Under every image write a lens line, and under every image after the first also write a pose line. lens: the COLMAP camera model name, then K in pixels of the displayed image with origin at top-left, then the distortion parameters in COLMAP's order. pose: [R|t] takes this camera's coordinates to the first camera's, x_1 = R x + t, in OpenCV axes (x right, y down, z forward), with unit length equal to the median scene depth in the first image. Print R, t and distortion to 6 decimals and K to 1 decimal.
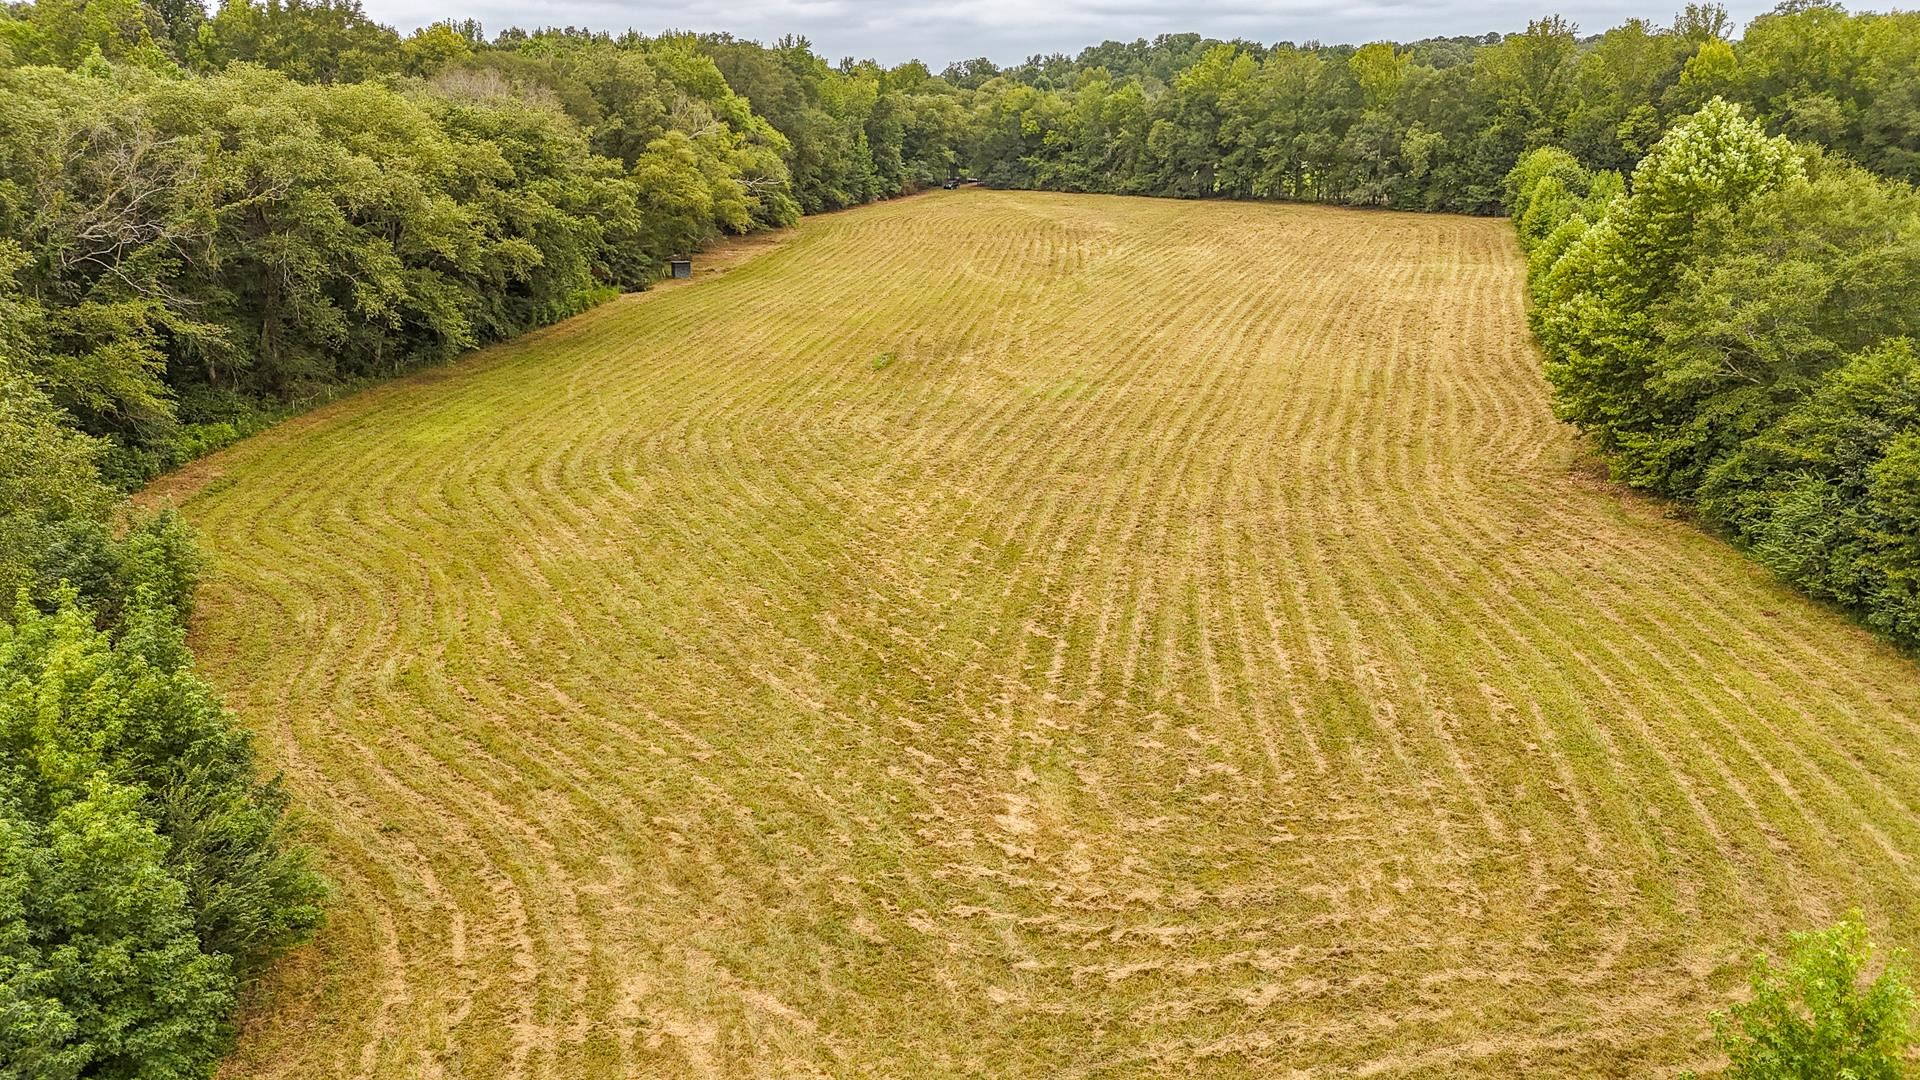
lens RADIAL K [[1411.7, 0, 959.9], [0, 1411.7, 536.7], [0, 0, 1]] dist [0.046334, -0.042891]
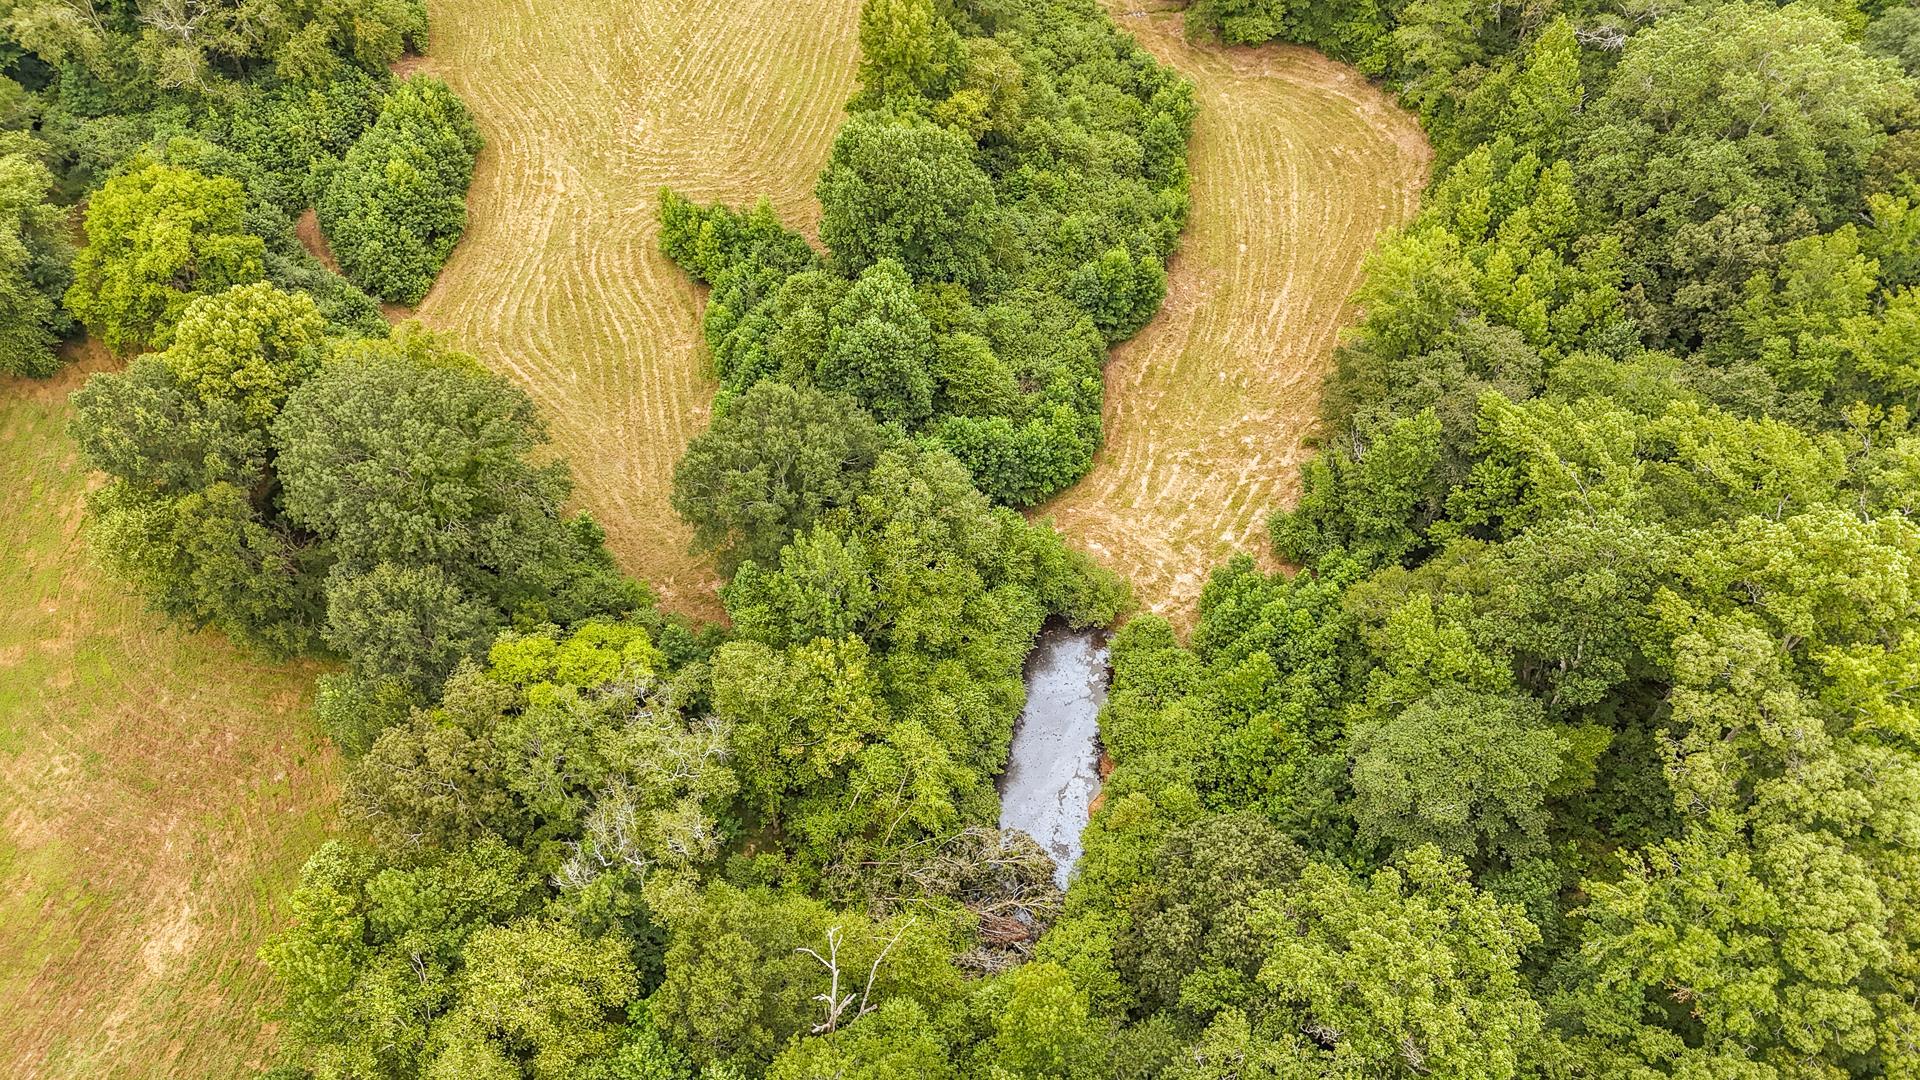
lens RADIAL K [[1411.7, 0, 960.4], [0, 1411.7, 540.0], [0, 0, 1]] dist [0.046334, -0.042891]
pose [[0.992985, 0.098386, -0.065581, 1.414835], [-0.037714, 0.789215, 0.612957, -1.487100], [0.112064, -0.606184, 0.787390, -3.038998]]
